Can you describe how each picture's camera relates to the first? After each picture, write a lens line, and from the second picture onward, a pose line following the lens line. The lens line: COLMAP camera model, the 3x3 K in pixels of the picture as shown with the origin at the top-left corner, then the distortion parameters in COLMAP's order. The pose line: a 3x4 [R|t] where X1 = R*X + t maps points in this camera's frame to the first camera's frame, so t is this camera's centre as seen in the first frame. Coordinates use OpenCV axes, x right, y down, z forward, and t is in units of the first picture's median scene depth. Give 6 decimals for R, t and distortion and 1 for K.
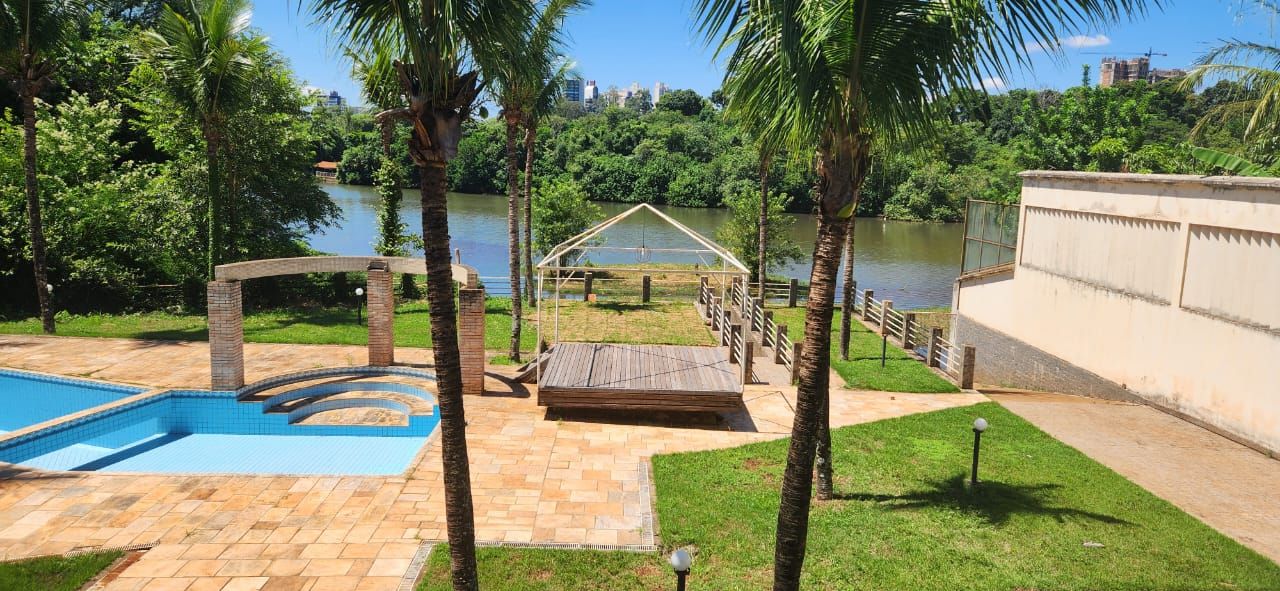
lens RADIAL K [[856.3, 0, 639.6], [0, 856.3, 287.8], [0, 0, 1]] dist [0.066724, -0.041368]
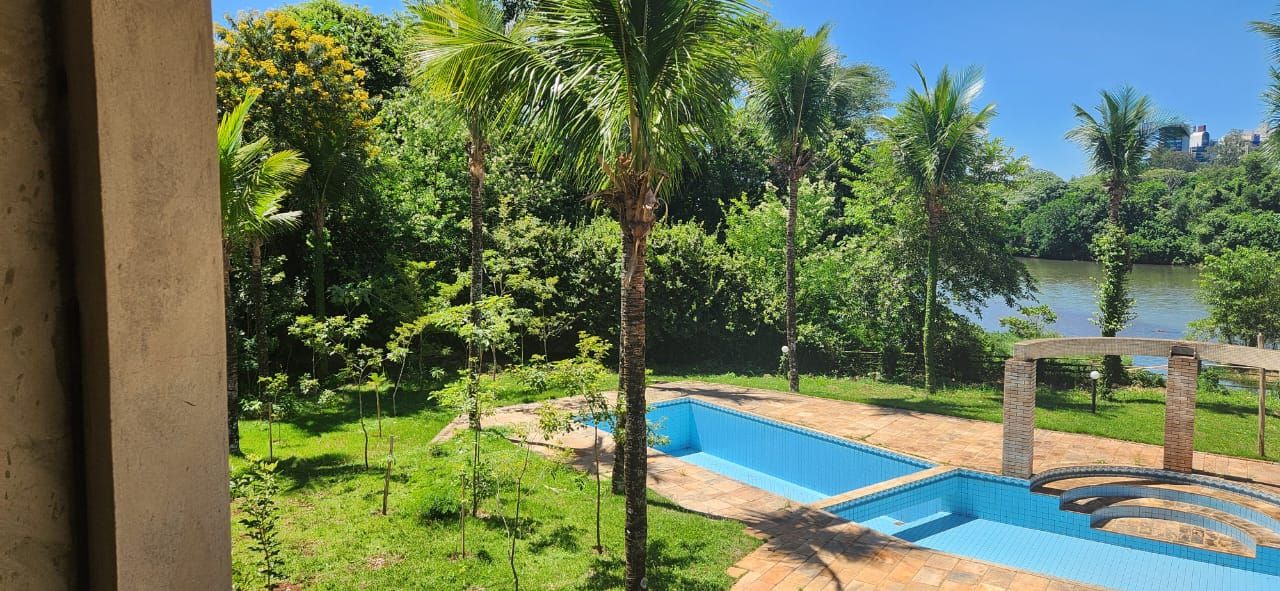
lens RADIAL K [[856.3, 0, 632.7], [0, 856.3, 294.9], [0, 0, 1]] dist [0.066724, -0.041368]
pose [[0.815970, 0.025698, -0.577523, -0.226342], [-0.064726, 0.996791, -0.047097, -0.005541], [0.574459, 0.075810, 0.815015, -0.010549]]
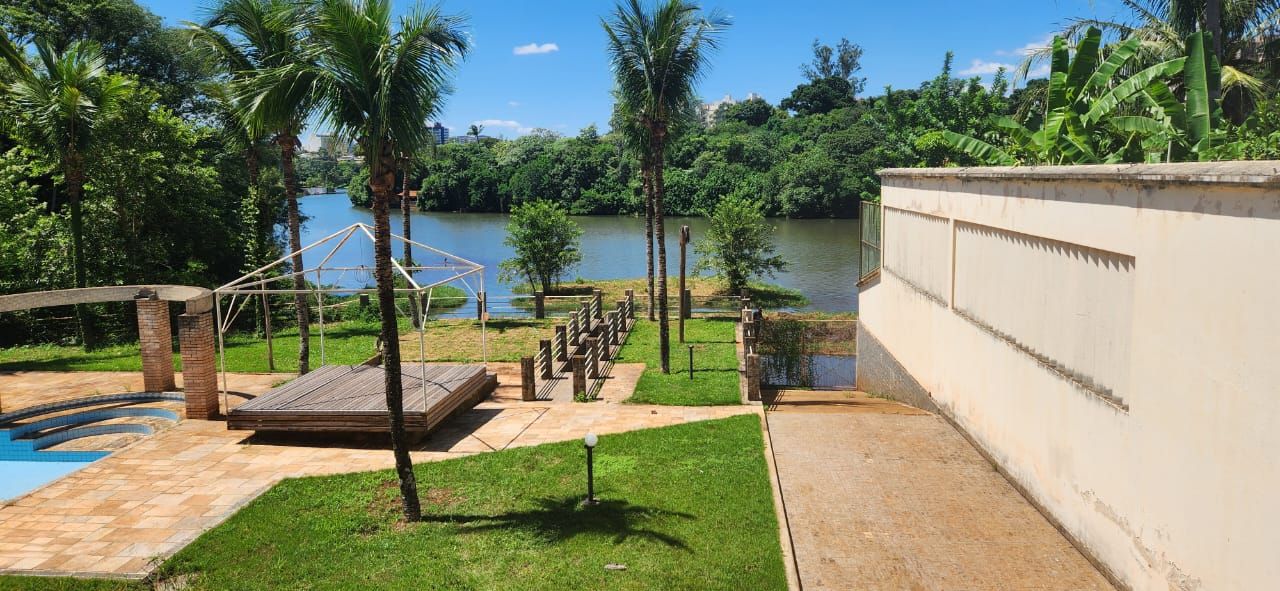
lens RADIAL K [[856.3, 0, 634.9], [0, 856.3, 291.8], [0, 0, 1]] dist [0.066724, -0.041368]
pose [[0.991431, -0.035368, -0.125751, 0.365268], [0.033827, 0.999324, -0.014374, 0.005280], [0.126175, 0.009997, 0.991958, 0.037940]]
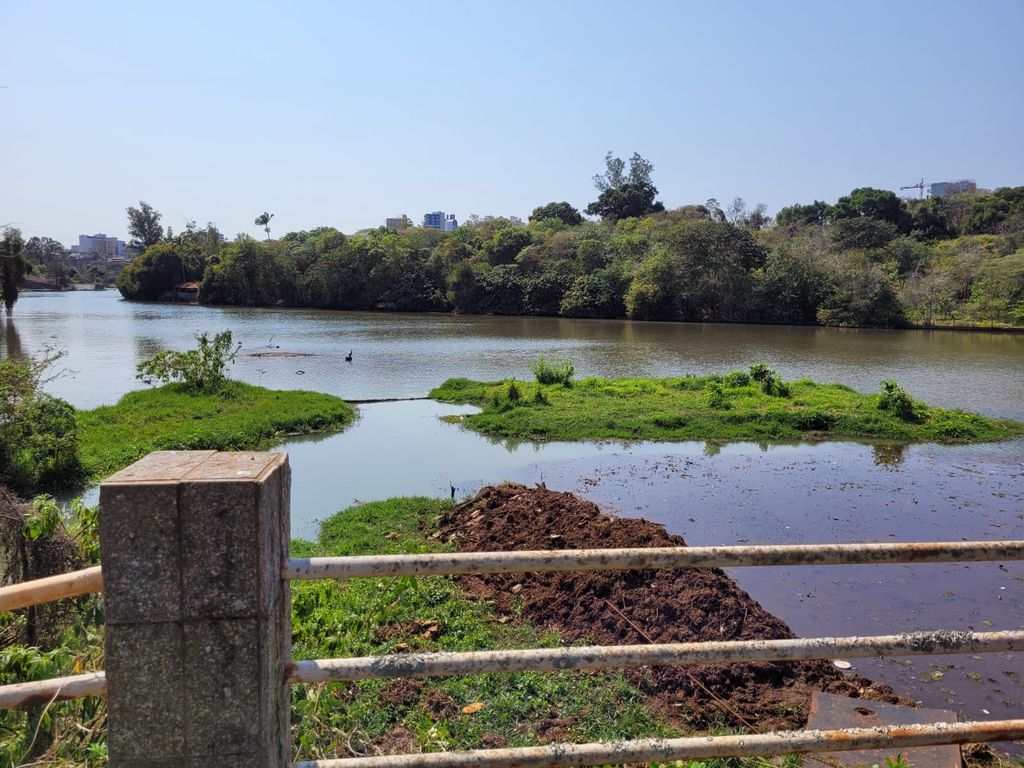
lens RADIAL K [[778.2, 0, 492.9], [0, 778.2, 383.5], [0, 0, 1]] dist [0.034734, -0.006297]
pose [[0.999825, -0.018695, -0.000978, -0.270244], [0.018659, 0.999410, -0.028820, -0.034161], [0.001516, 0.028797, 0.999584, 1.418680]]
